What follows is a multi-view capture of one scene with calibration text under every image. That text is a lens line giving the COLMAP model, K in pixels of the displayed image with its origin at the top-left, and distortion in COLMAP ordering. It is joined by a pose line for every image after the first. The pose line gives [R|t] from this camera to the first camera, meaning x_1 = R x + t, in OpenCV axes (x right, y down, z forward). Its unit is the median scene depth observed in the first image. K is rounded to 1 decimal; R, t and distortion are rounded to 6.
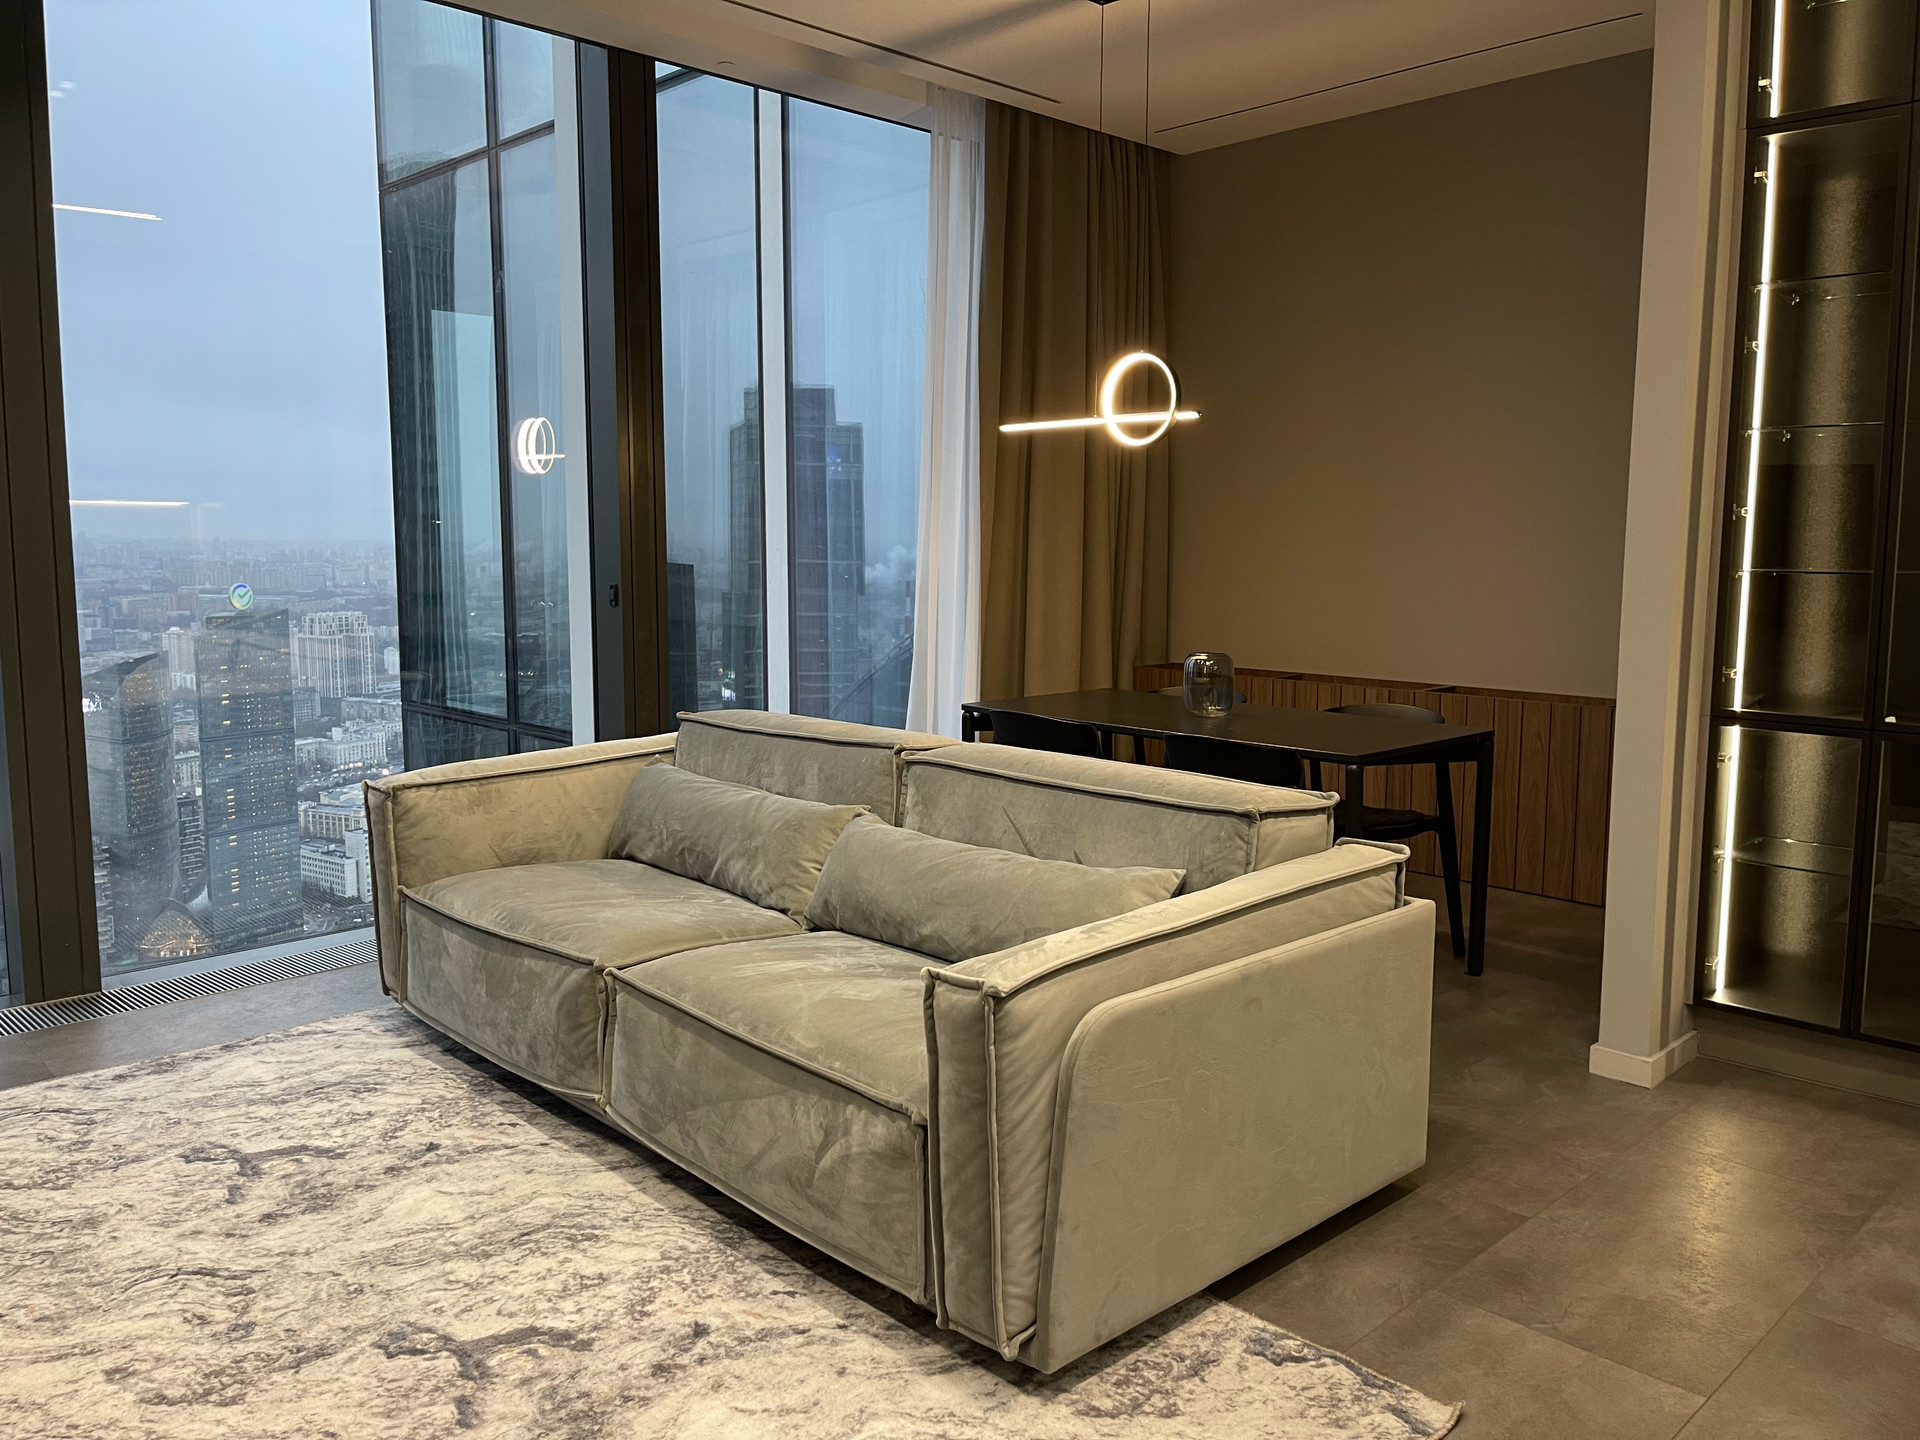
lens RADIAL K [[1426.4, 0, 941.3], [0, 1426.4, 700.1], [0, 0, 1]] dist [0.052074, -0.048496]
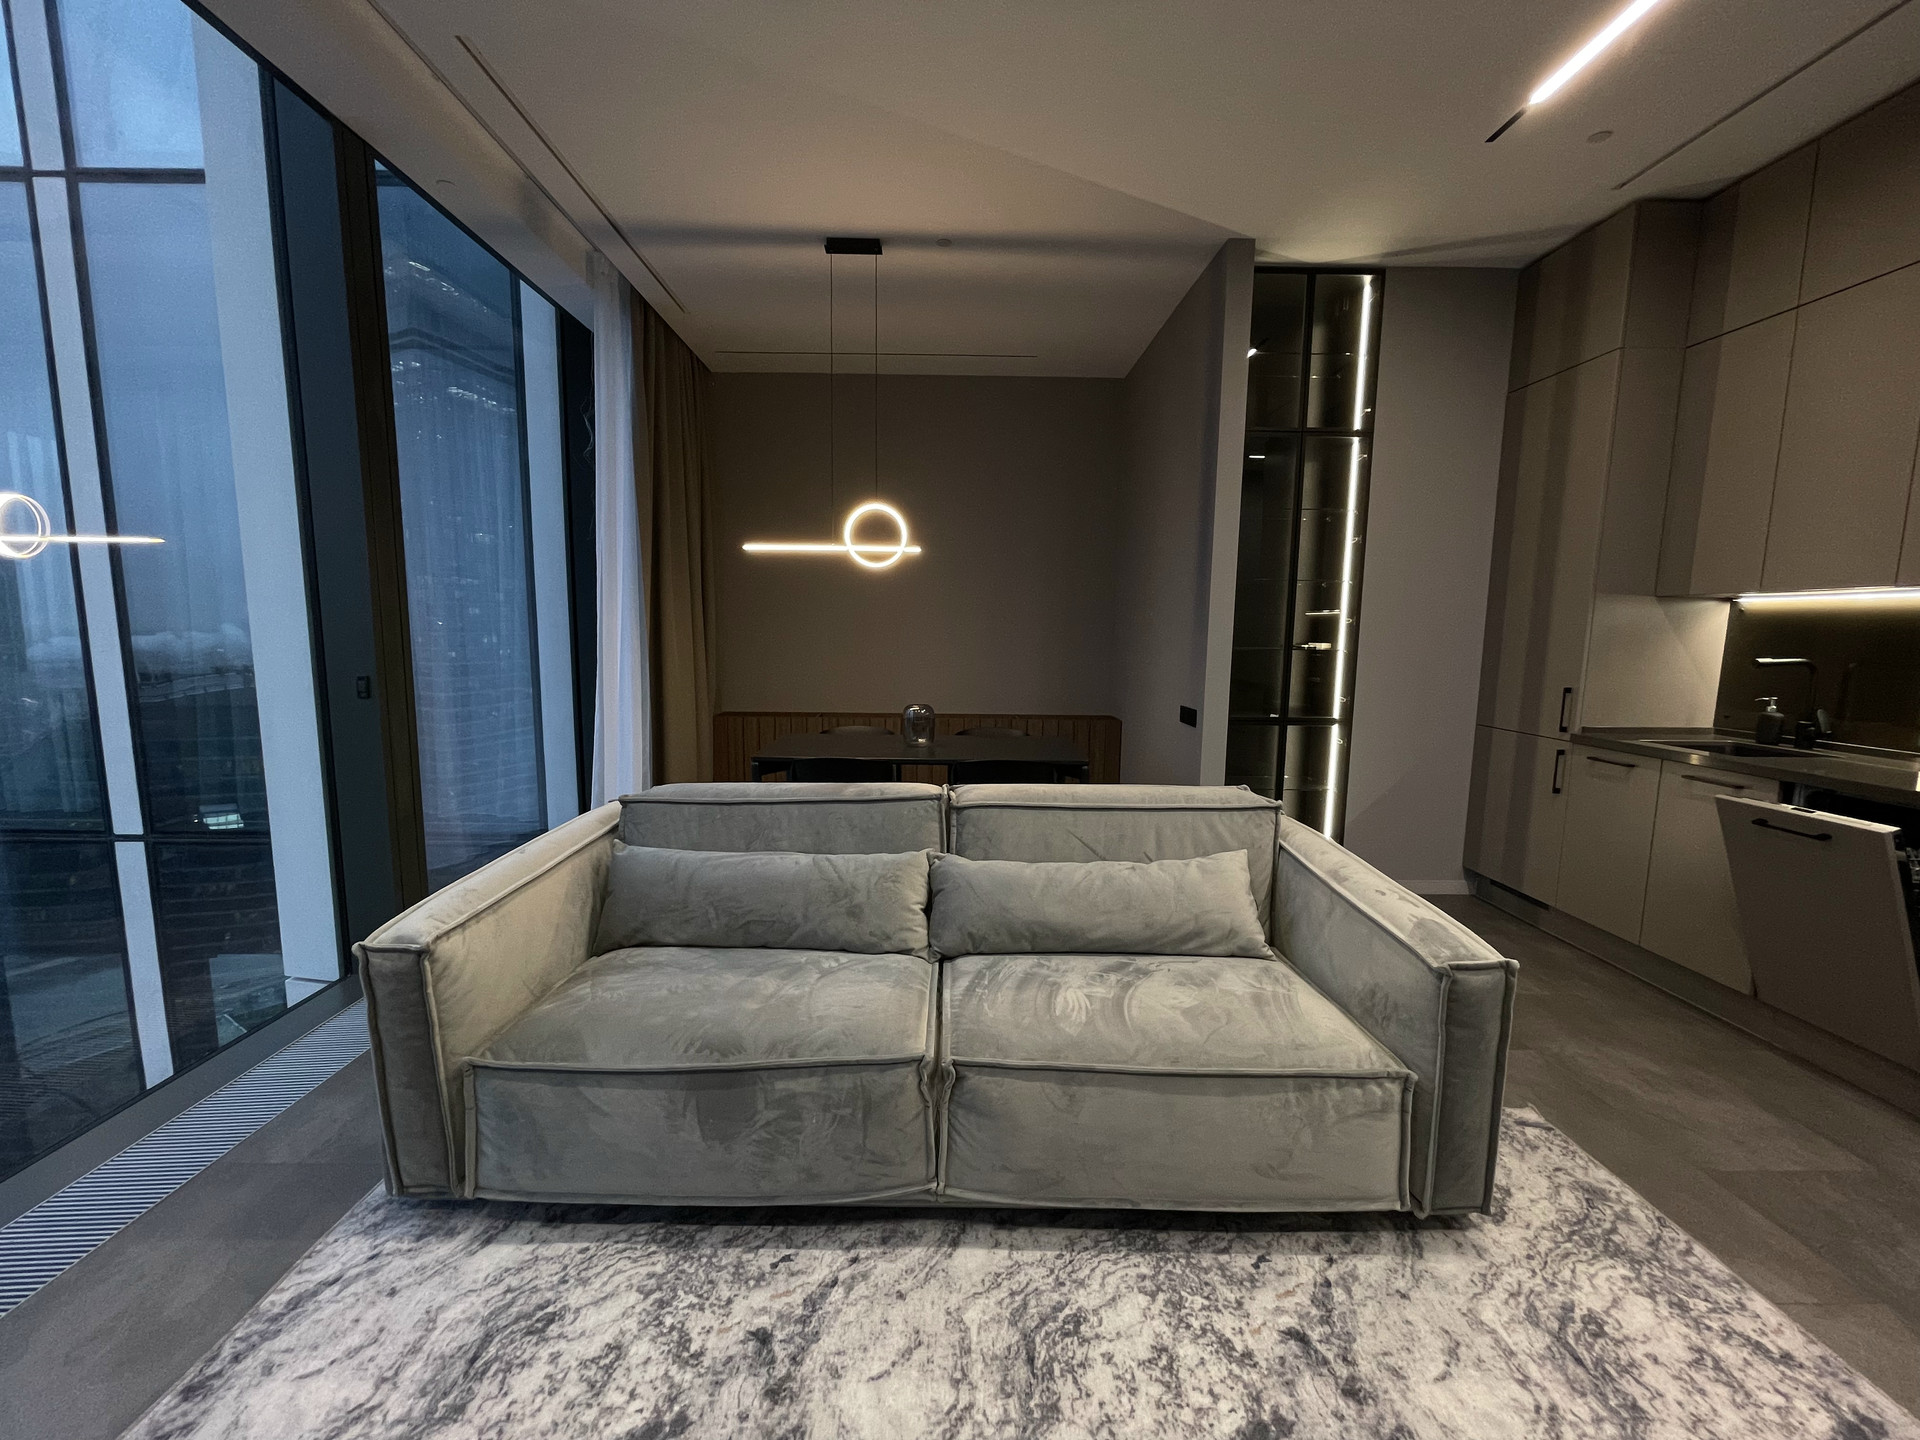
lens RADIAL K [[769.9, 0, 953.3], [0, 769.9, 726.7], [0, 0, 1]] dist [-0.000789, -0.000827]
pose [[0.690522, -0.088091, 0.717927, -0.452097], [0.075587, 0.995910, 0.049498, -0.055807], [-0.719351, 0.020087, 0.694356, 0.461252]]
